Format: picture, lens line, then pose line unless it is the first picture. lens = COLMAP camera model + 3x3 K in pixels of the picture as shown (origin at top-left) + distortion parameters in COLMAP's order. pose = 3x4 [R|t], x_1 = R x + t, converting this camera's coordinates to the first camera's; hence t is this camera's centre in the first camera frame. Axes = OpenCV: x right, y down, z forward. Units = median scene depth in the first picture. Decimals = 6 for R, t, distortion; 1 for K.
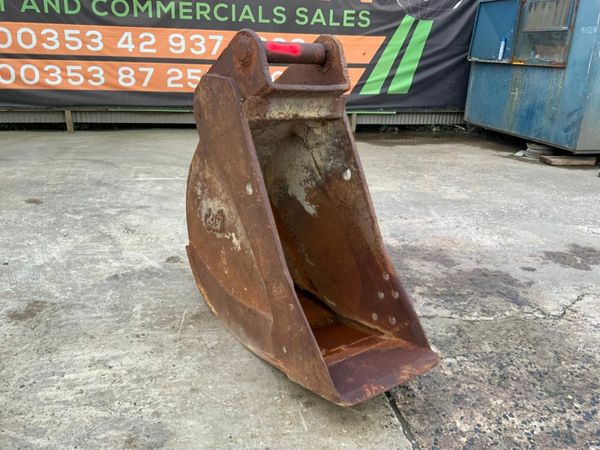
lens RADIAL K [[496.0, 0, 299.3], [0, 496.0, 228.8], [0, 0, 1]] dist [0.054945, -0.103160]
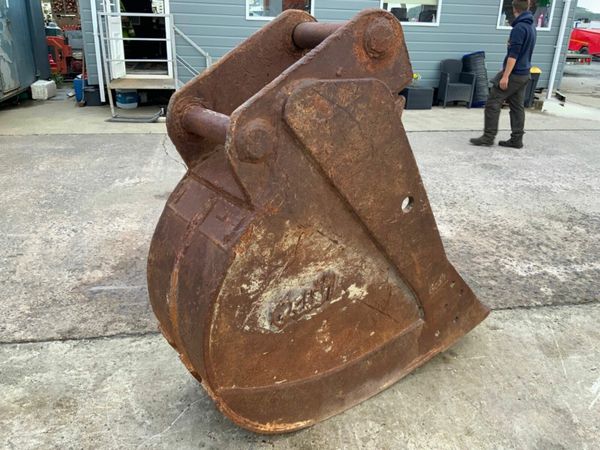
lens RADIAL K [[495.8, 0, 300.0], [0, 495.8, 225.0], [0, 0, 1]] dist [0.059524, -0.136412]
pose [[0.018444, -0.403020, 0.915005, -0.238923], [0.315124, 0.870861, 0.377224, -0.115078], [-0.948871, 0.281383, 0.143064, 0.288496]]
